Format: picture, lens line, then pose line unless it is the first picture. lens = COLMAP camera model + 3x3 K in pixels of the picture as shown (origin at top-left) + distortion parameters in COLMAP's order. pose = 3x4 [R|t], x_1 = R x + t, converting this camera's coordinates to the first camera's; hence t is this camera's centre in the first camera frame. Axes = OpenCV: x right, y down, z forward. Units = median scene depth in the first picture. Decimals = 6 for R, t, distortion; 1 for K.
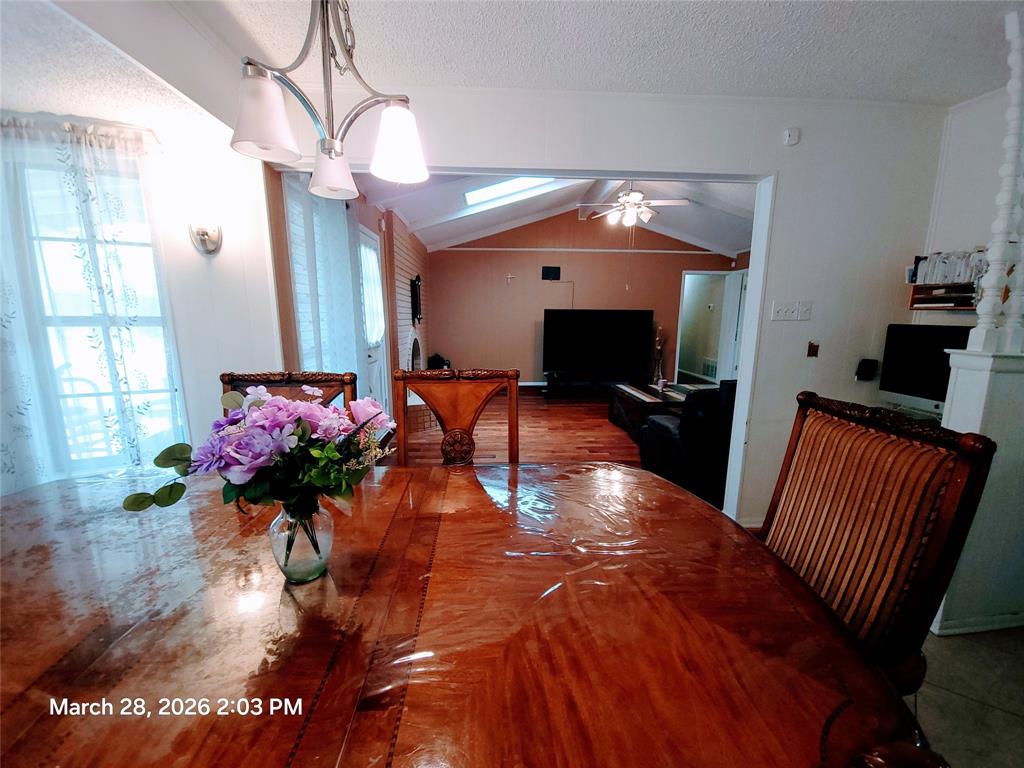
lens RADIAL K [[415.8, 0, 511.2], [0, 415.8, 392.0], [0, 0, 1]] dist [0.005082, -0.005387]
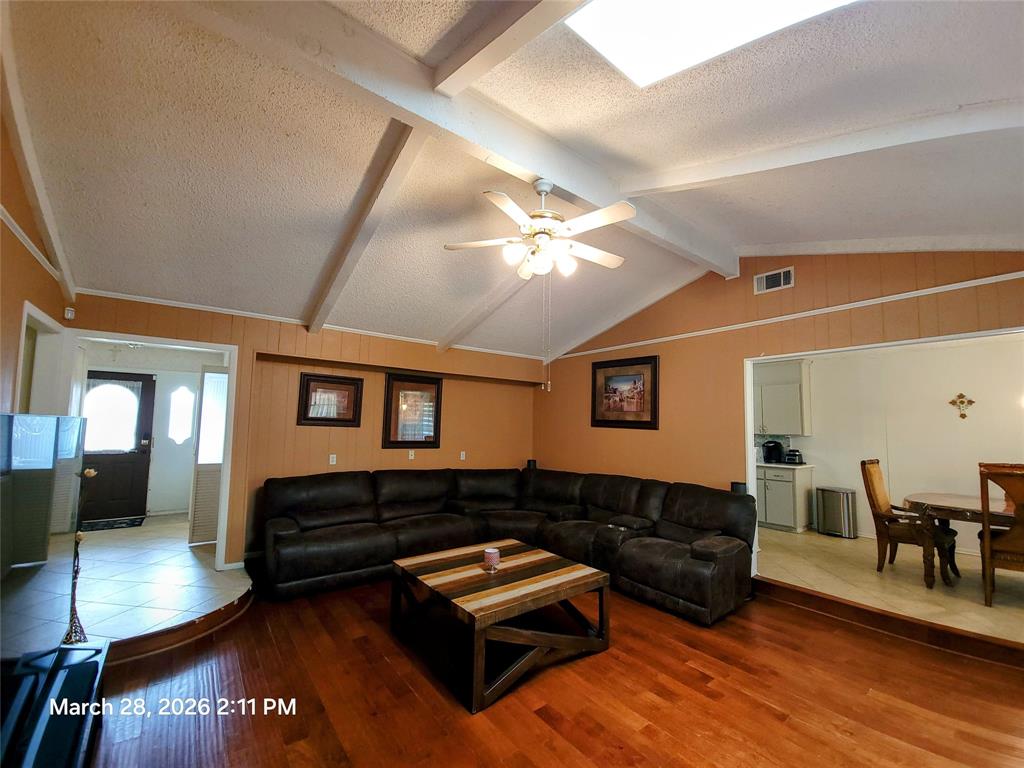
lens RADIAL K [[415.8, 0, 510.0], [0, 415.8, 392.3], [0, 0, 1]] dist [0.005082, -0.005387]
pose [[-0.564964, 0.052417, 0.823449, -0.139145], [0.135404, 0.990340, 0.029860, -0.287560], [-0.813930, 0.128368, -0.566604, 1.448895]]
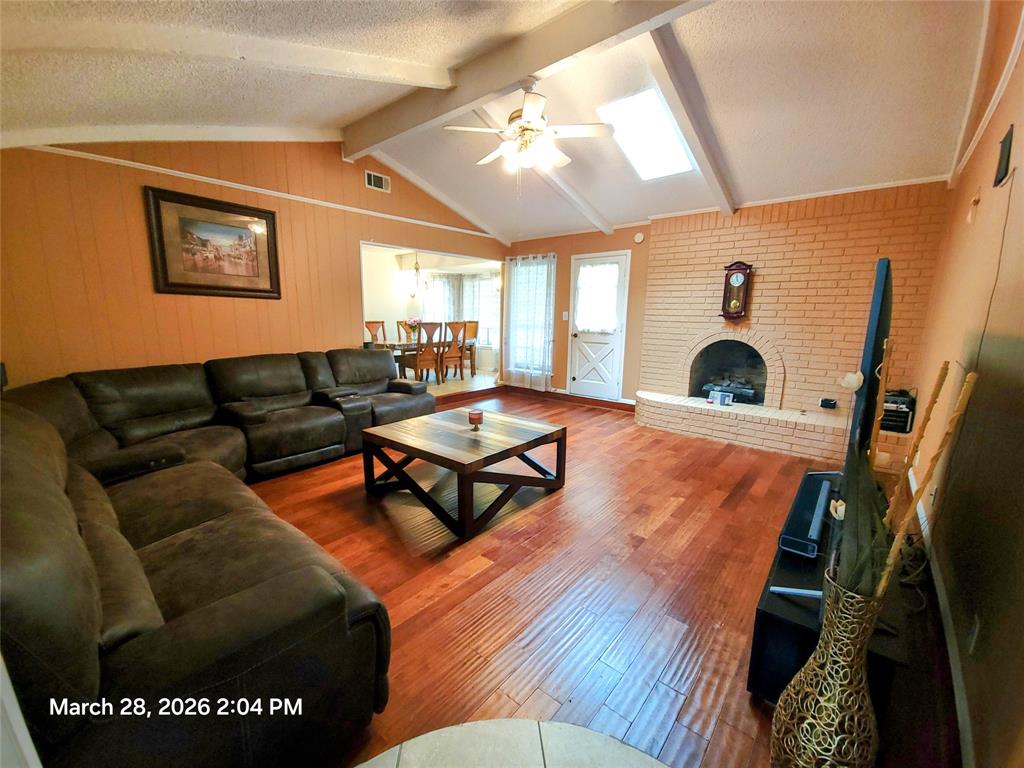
lens RADIAL K [[415.8, 0, 503.9], [0, 415.8, 389.5], [0, 0, 1]] dist [0.005082, -0.005387]
pose [[-0.699116, 0.117583, -0.705273, 0.866395], [-0.145733, 0.942246, 0.301552, -0.279808], [0.699999, 0.313602, -0.641604, 1.602197]]
